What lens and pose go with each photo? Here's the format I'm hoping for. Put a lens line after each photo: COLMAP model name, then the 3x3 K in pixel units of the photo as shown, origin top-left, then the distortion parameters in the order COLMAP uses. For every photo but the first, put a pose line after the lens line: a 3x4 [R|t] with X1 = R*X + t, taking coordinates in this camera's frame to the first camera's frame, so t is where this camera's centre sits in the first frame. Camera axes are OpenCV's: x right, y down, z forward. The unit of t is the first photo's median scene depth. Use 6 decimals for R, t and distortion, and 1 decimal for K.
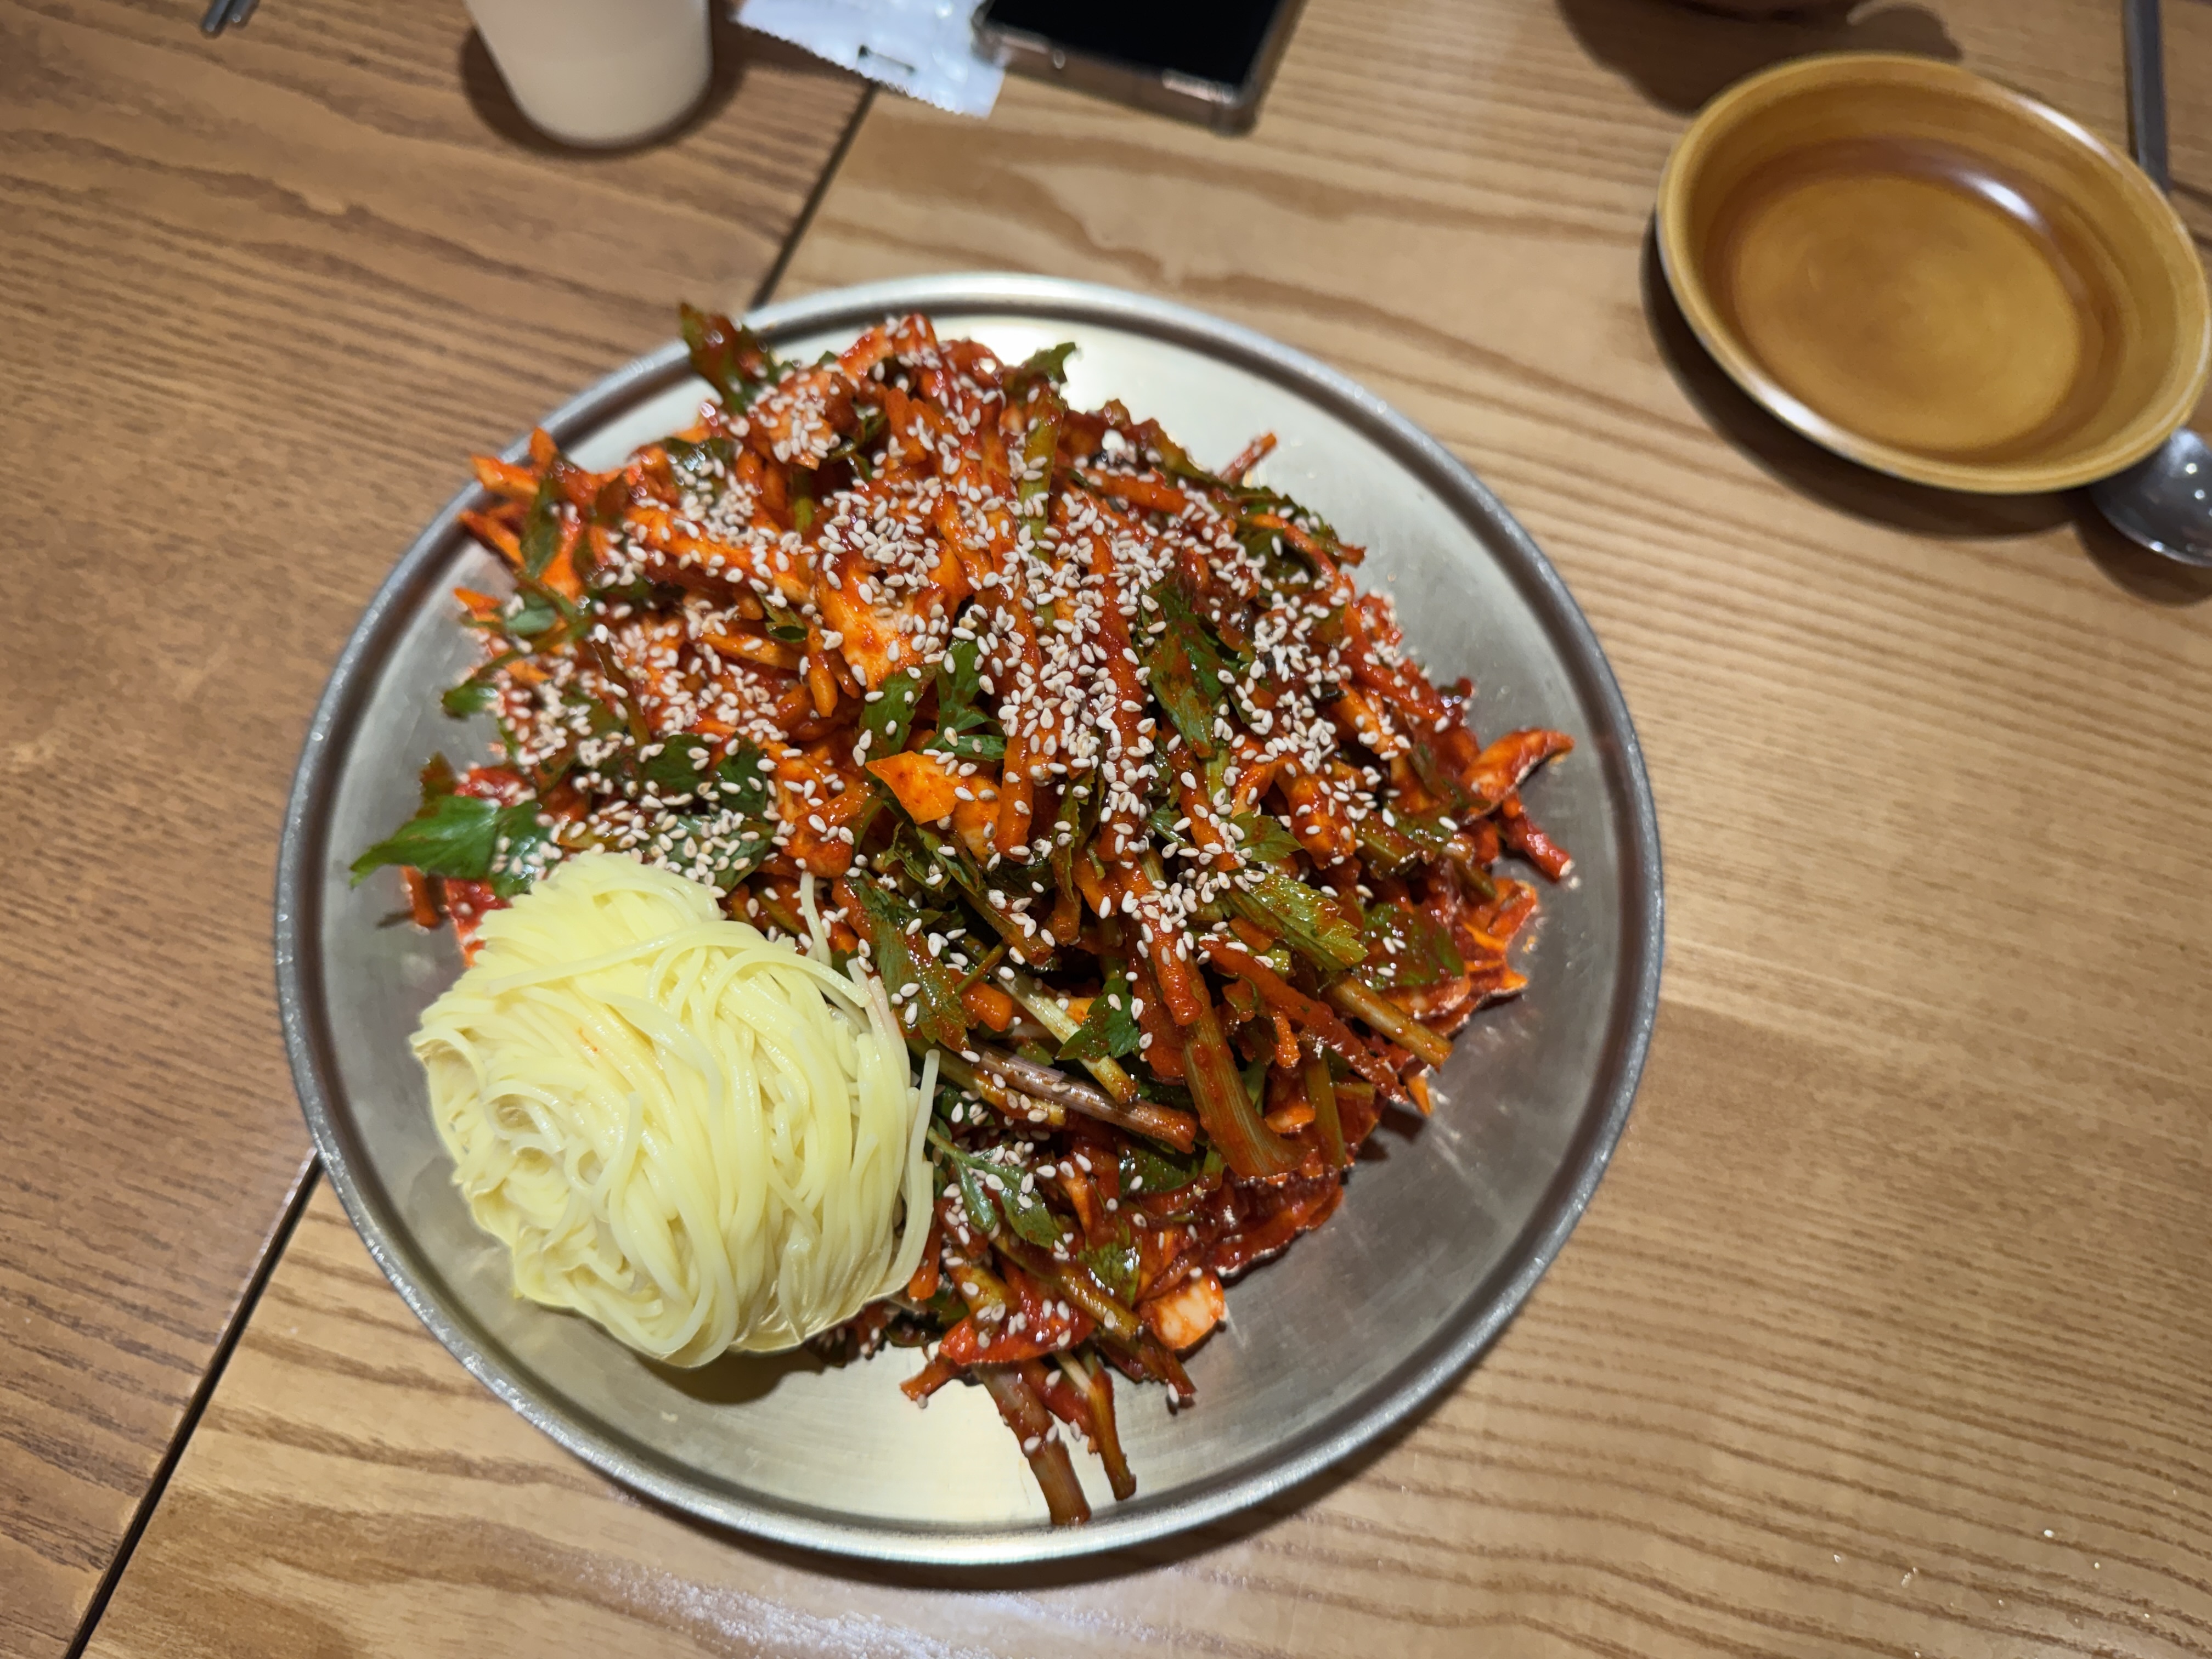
lens RADIAL K [[1534.4, 0, 1106.0], [0, 1534.4, 829.5], [0, 0, 1]] dist [0.067342, -0.137317]
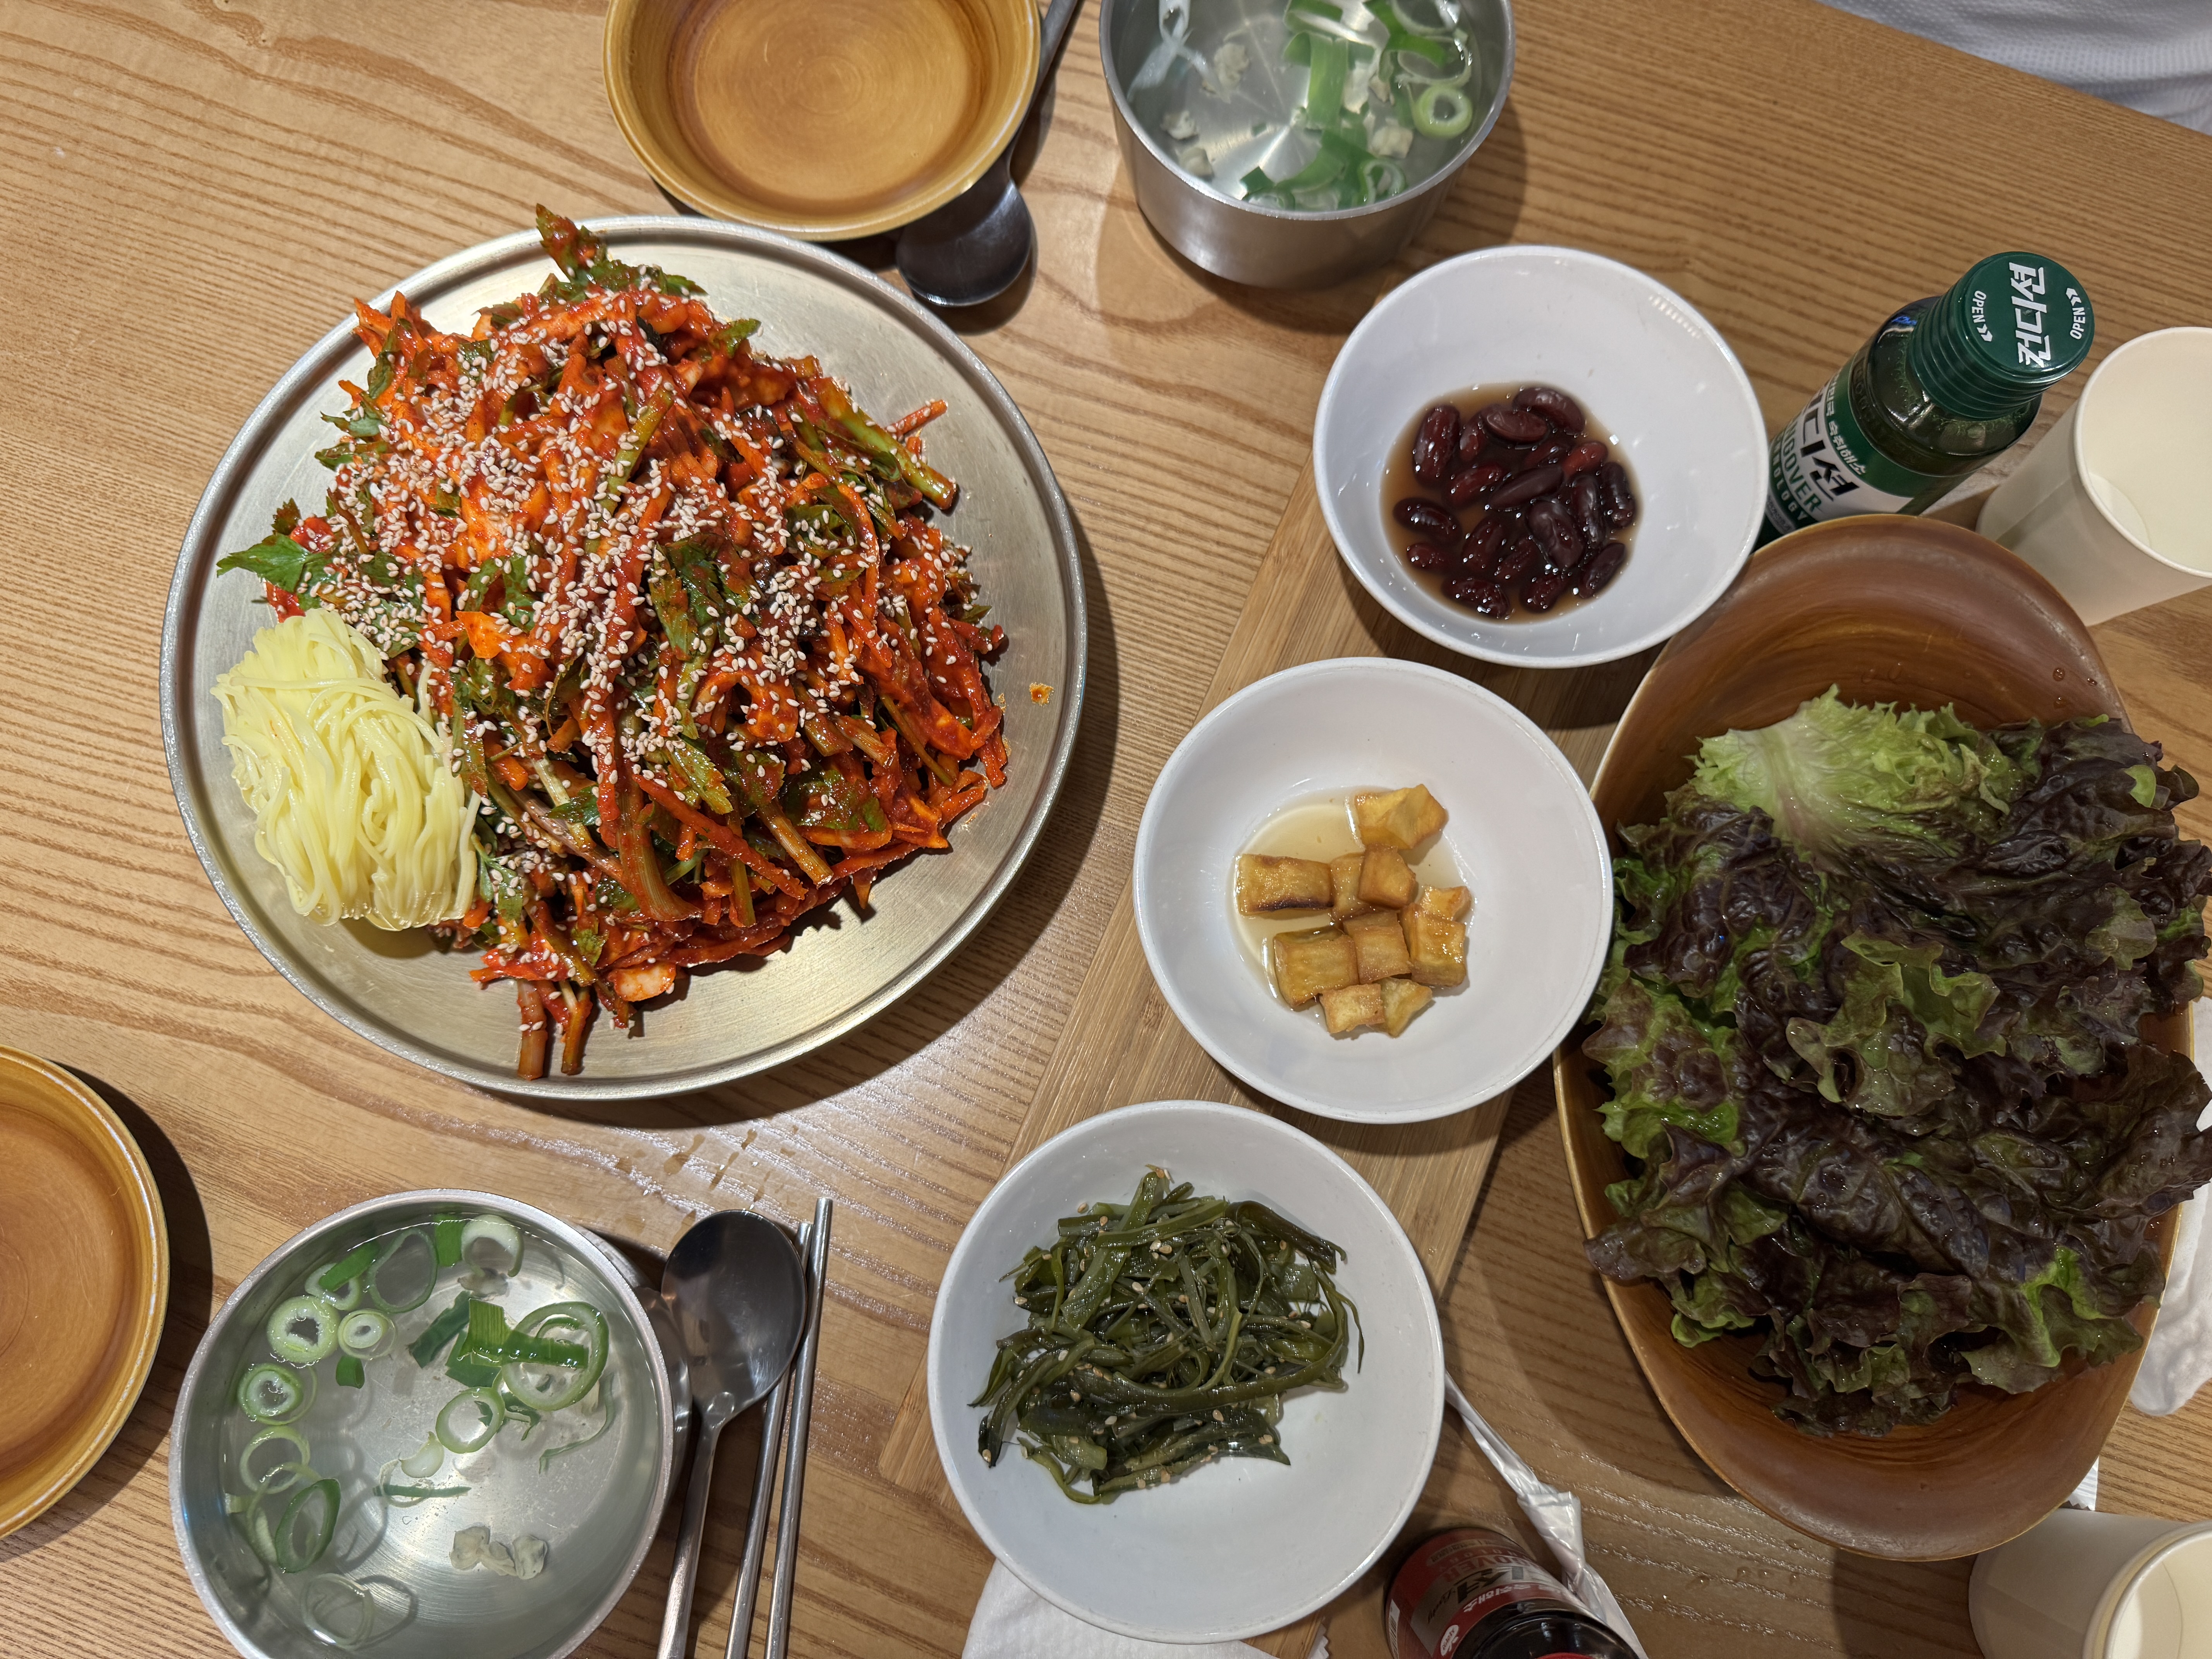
lens RADIAL K [[1534.4, 0, 1106.0], [0, 1534.4, 829.5], [0, 0, 1]] dist [0.067342, -0.137317]
pose [[0.951810, 0.288962, -0.102752, 0.700899], [-0.260621, 0.938698, 0.225660, -0.358946], [0.161660, -0.188006, 0.968772, -0.492062]]
